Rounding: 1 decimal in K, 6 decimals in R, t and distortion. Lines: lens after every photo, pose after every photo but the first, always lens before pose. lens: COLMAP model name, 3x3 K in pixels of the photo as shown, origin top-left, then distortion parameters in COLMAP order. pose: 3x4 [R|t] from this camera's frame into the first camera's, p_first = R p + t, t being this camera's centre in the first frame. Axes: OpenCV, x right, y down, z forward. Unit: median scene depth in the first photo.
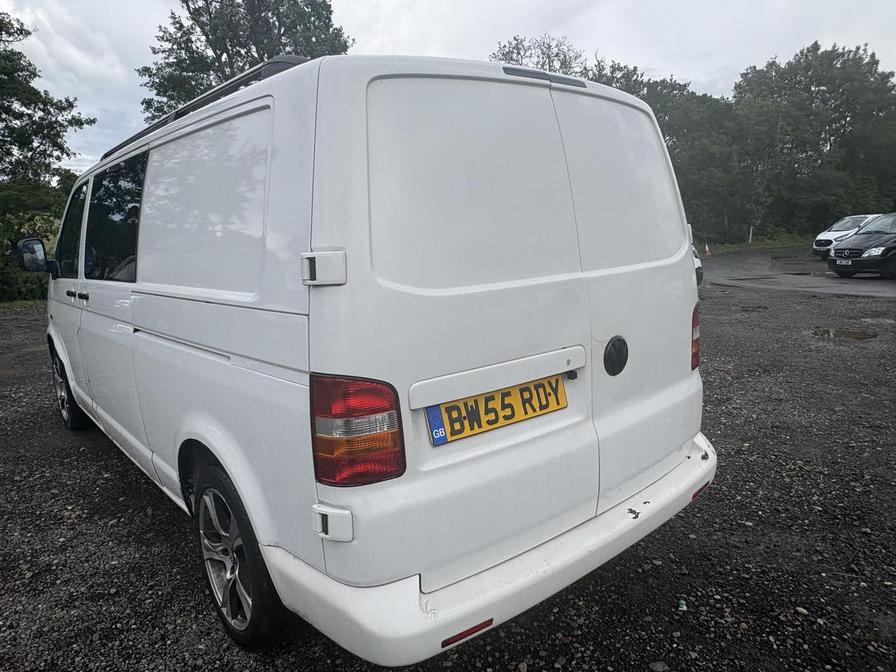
lens RADIAL K [[620.4, 0, 448.0], [0, 620.4, 336.0], [0, 0, 1]] dist [-0.000359, 0.002028]
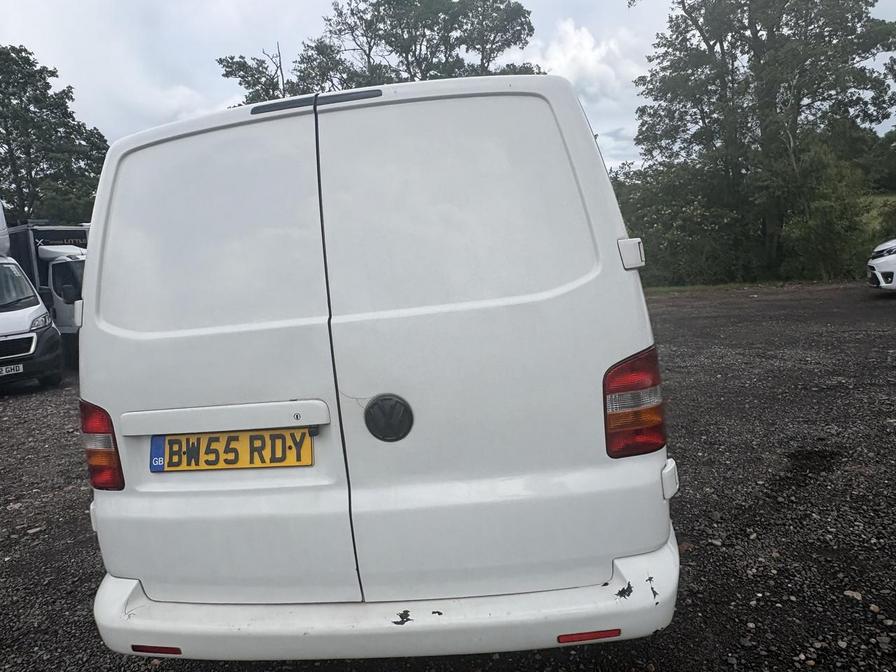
lens RADIAL K [[616.7, 0, 448.0], [0, 616.7, 336.0], [0, 0, 1]] dist [0.000973, -0.005255]
pose [[0.682729, 0.063935, -0.727870, 0.978101], [-0.056229, 0.997808, 0.034904, -0.116152], [0.728505, 0.017097, 0.684827, 0.542133]]
